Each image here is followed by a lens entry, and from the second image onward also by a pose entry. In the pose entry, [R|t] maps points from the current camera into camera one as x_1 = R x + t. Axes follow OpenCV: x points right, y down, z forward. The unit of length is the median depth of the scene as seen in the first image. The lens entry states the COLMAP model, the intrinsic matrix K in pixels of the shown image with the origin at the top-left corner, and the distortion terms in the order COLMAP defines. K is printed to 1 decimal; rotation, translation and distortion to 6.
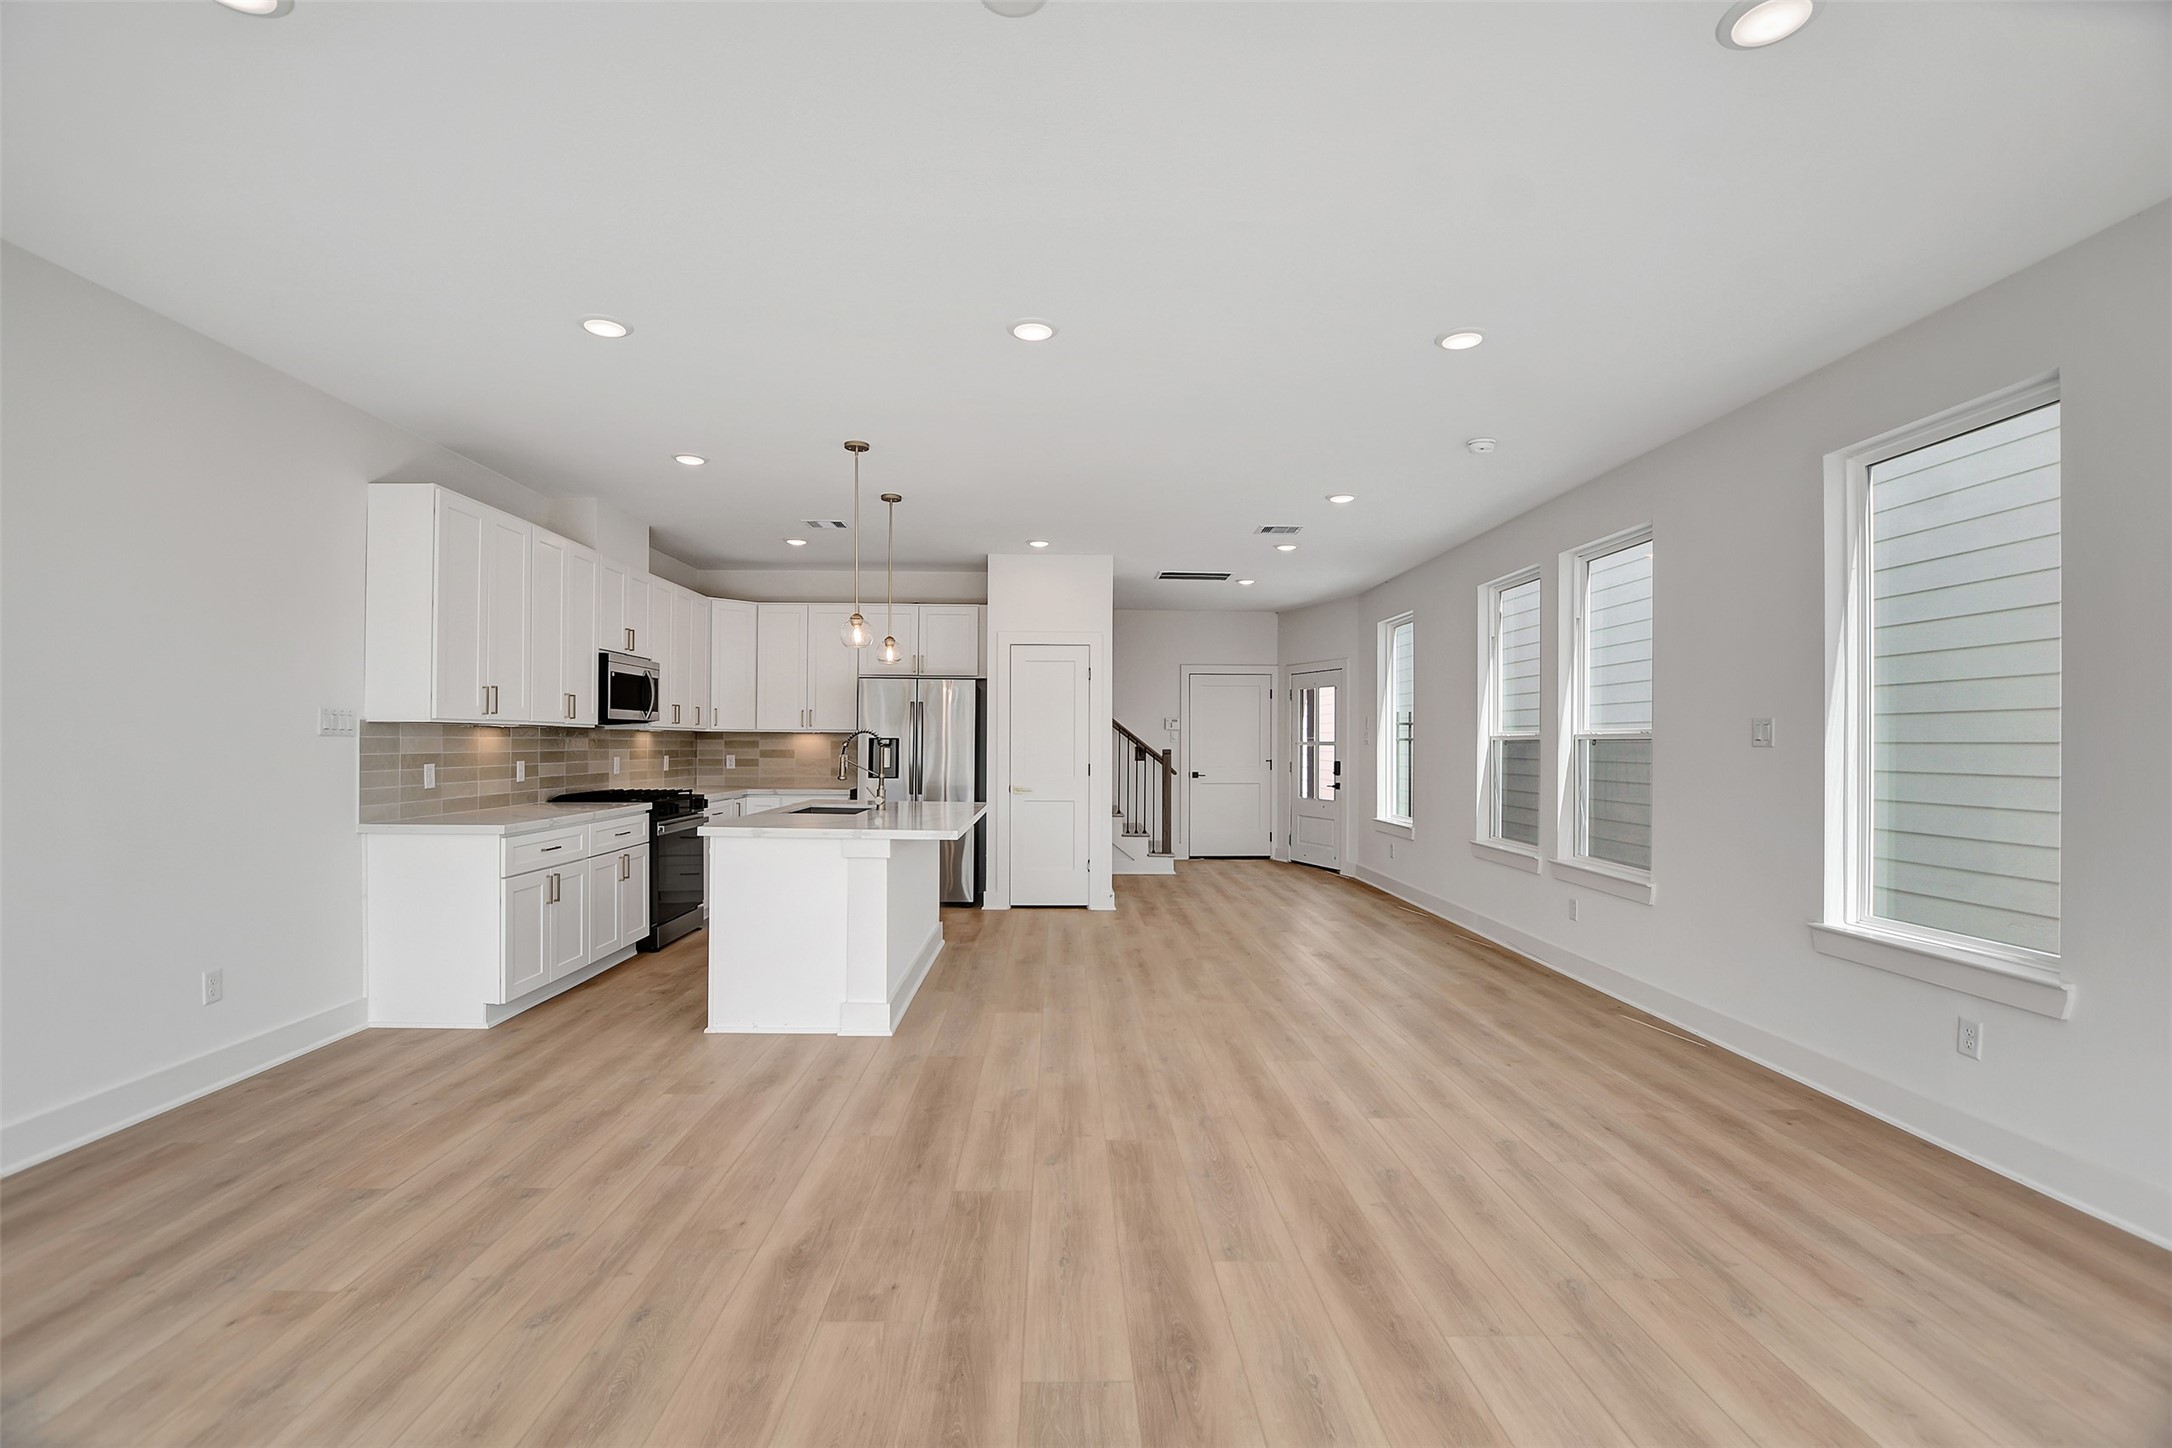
lens RADIAL K [[973.1, 0, 1071.4], [0, 973.1, 739.5], [0, 0, 1]] dist [-0.036769, 0.004083]
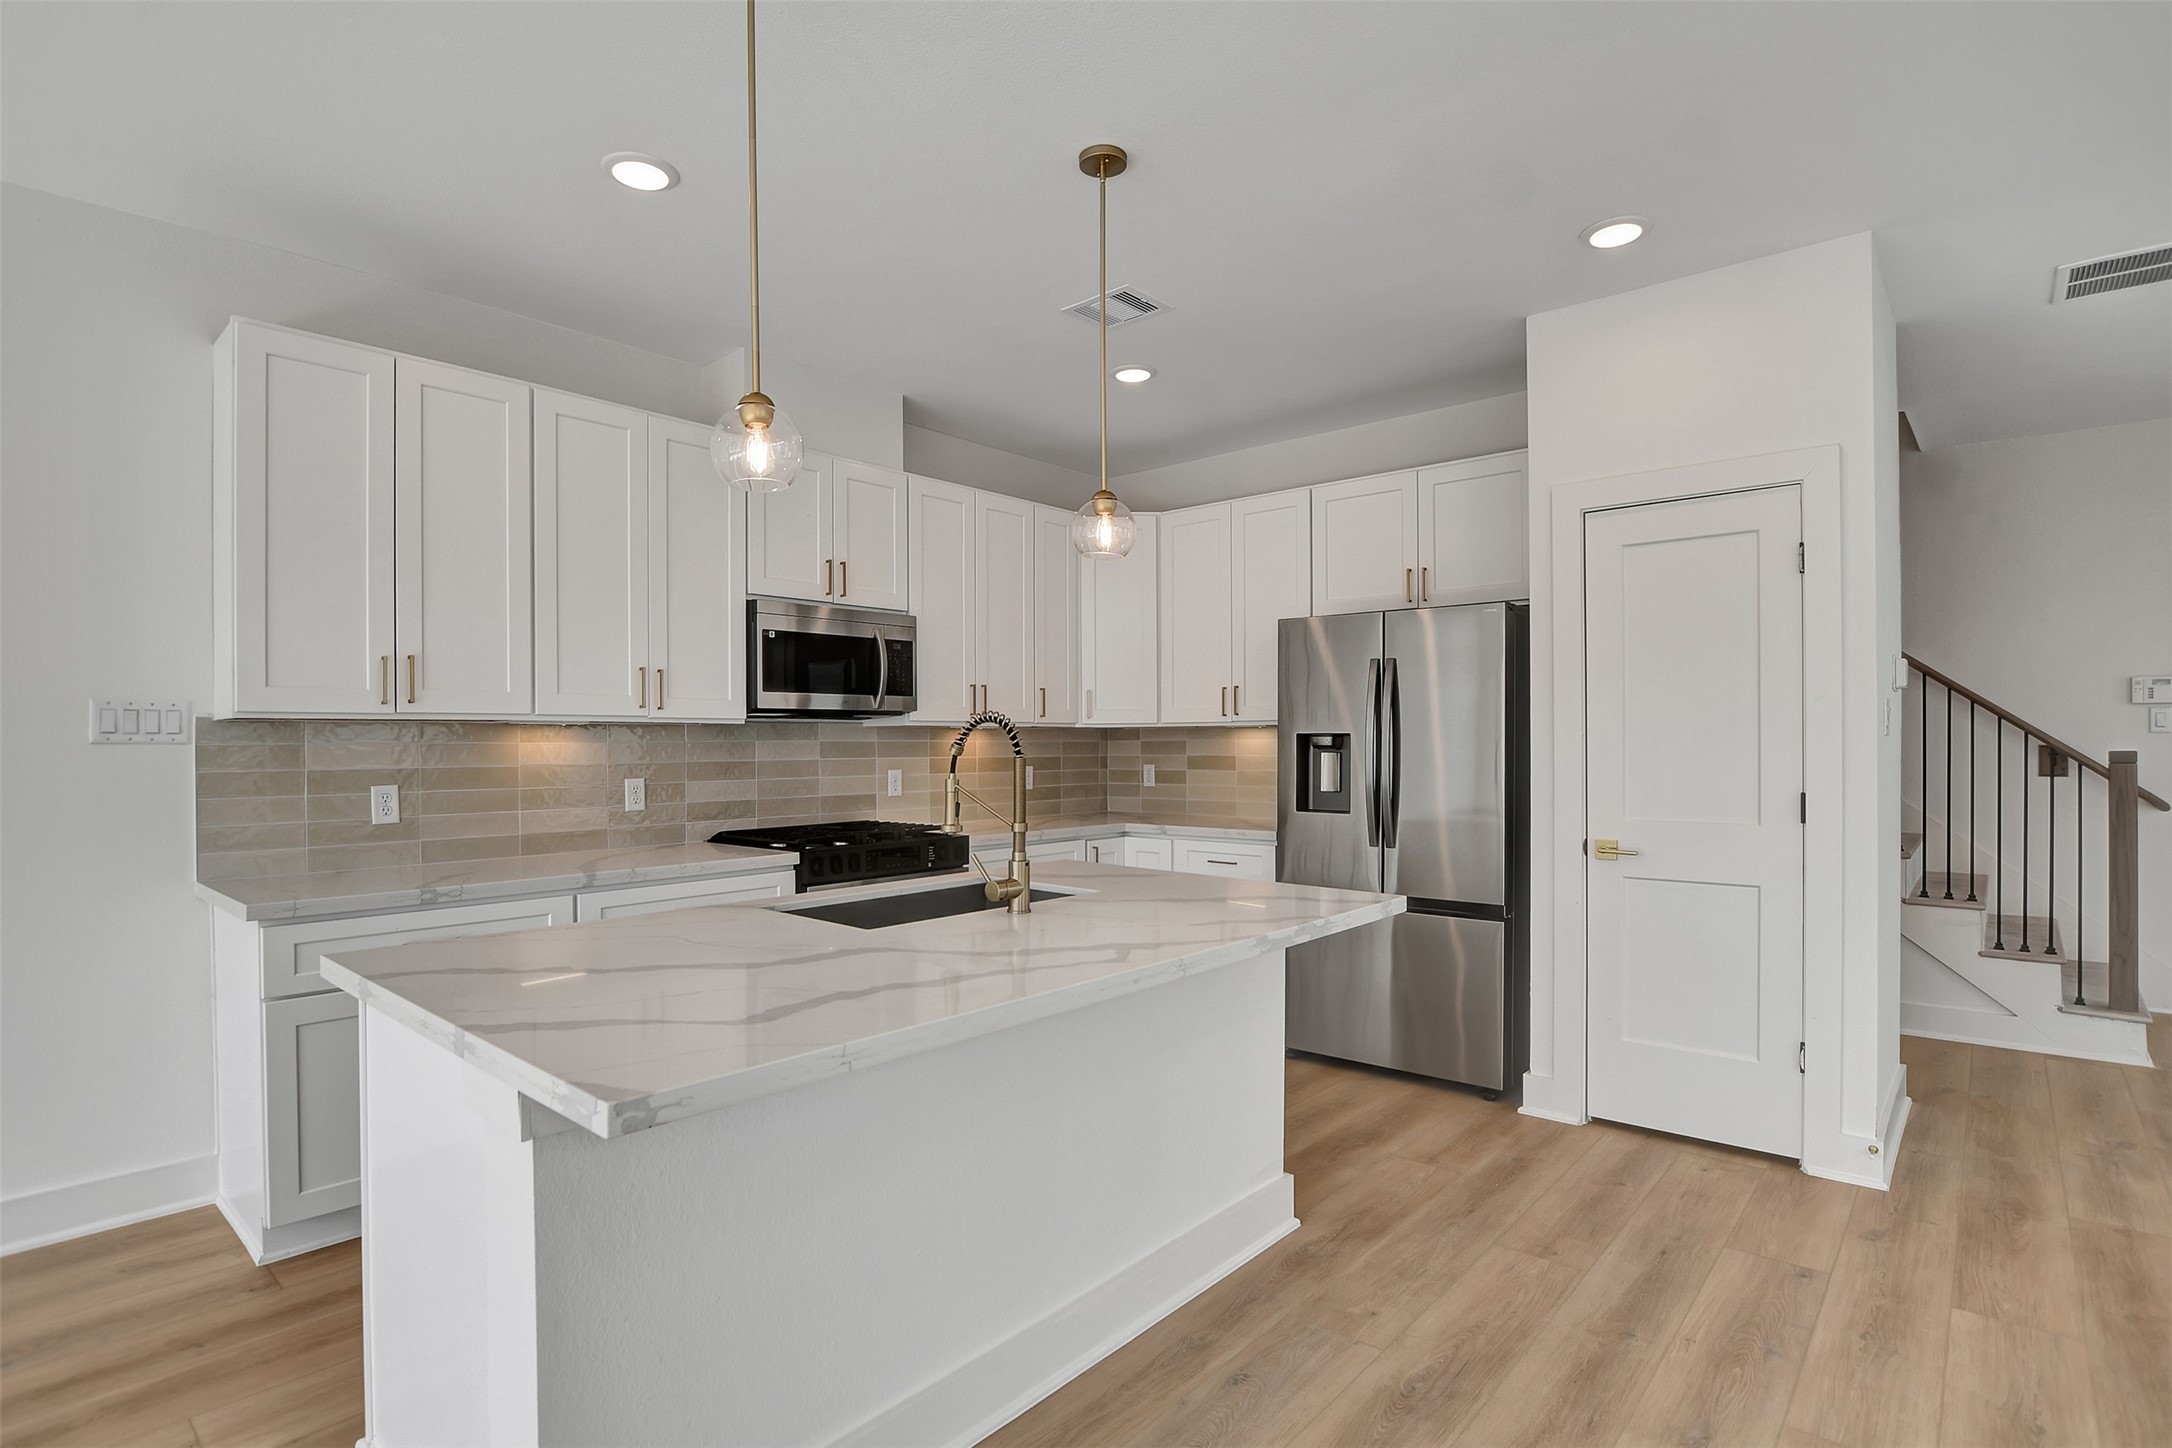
lens RADIAL K [[1064.9, 0, 1062.6], [0, 1064.9, 746.4], [0, 0, 1]] dist [-0.027536, 0.001715]
pose [[0.735462, -0.007596, -0.677523, 0.095059], [0.012329, 0.999922, 0.002174, 0.002583], [0.677454, -0.009952, 0.735498, 0.562884]]
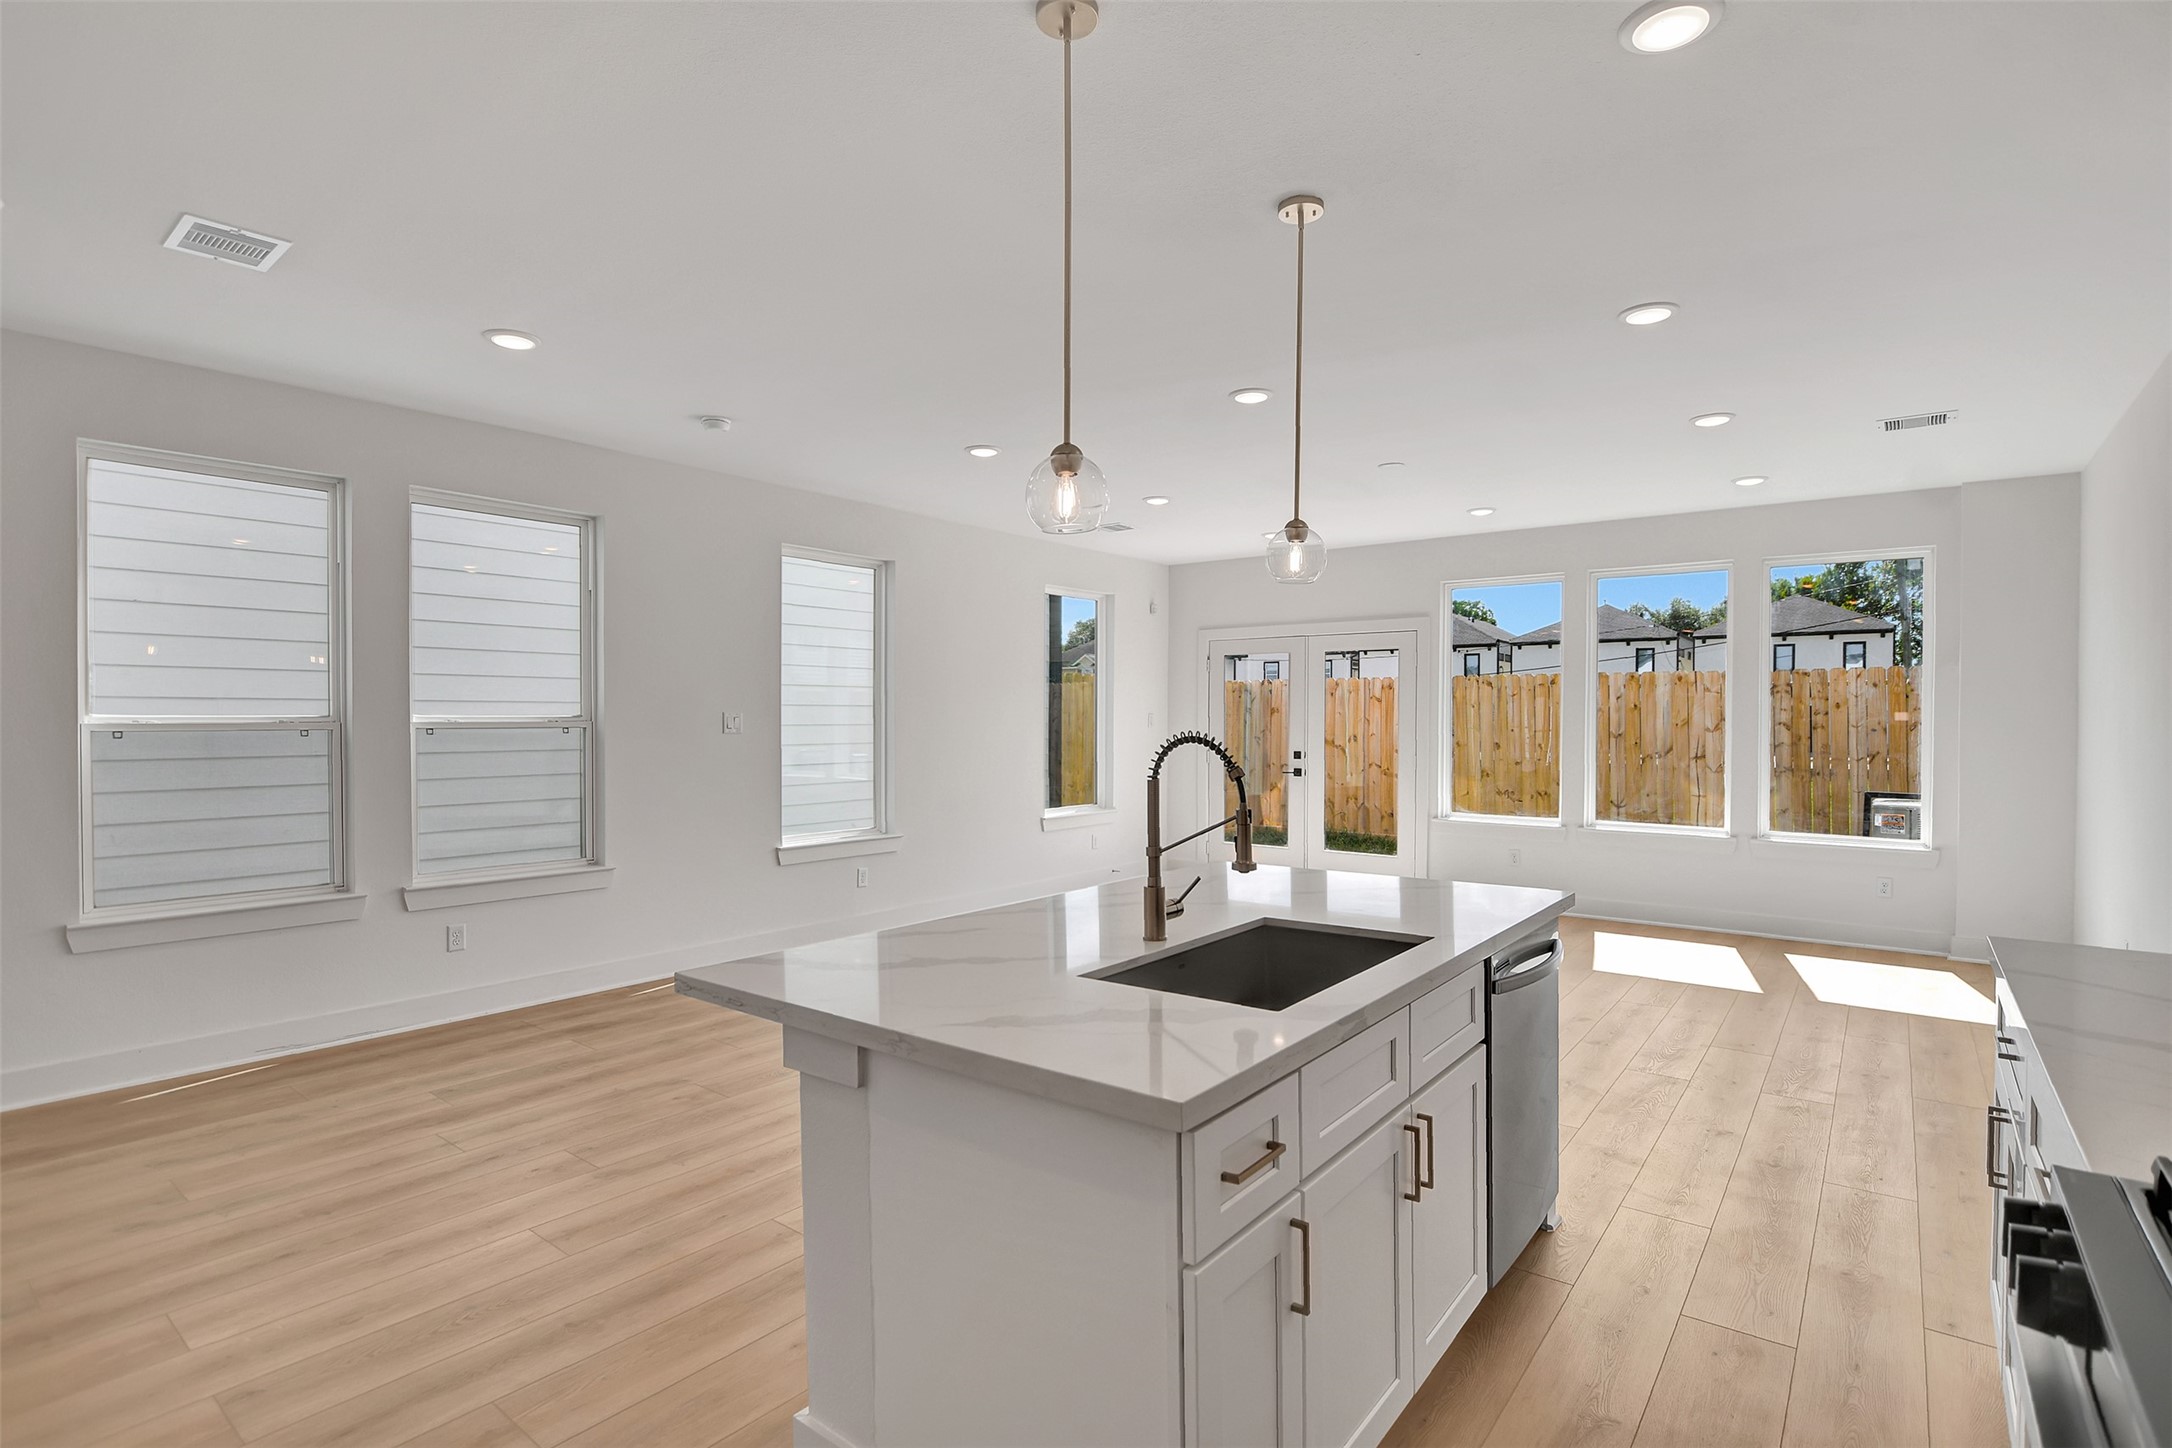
lens RADIAL K [[1064.9, 0, 1074.1], [0, 1064.9, 729.4], [0, 0, 1]] dist [-0.027536, 0.001715]
pose [[-0.778338, -0.014984, 0.627666, -0.357692], [-0.008980, 0.999879, 0.012734, -0.012777], [-0.627781, 0.004275, -0.778379, 1.107487]]
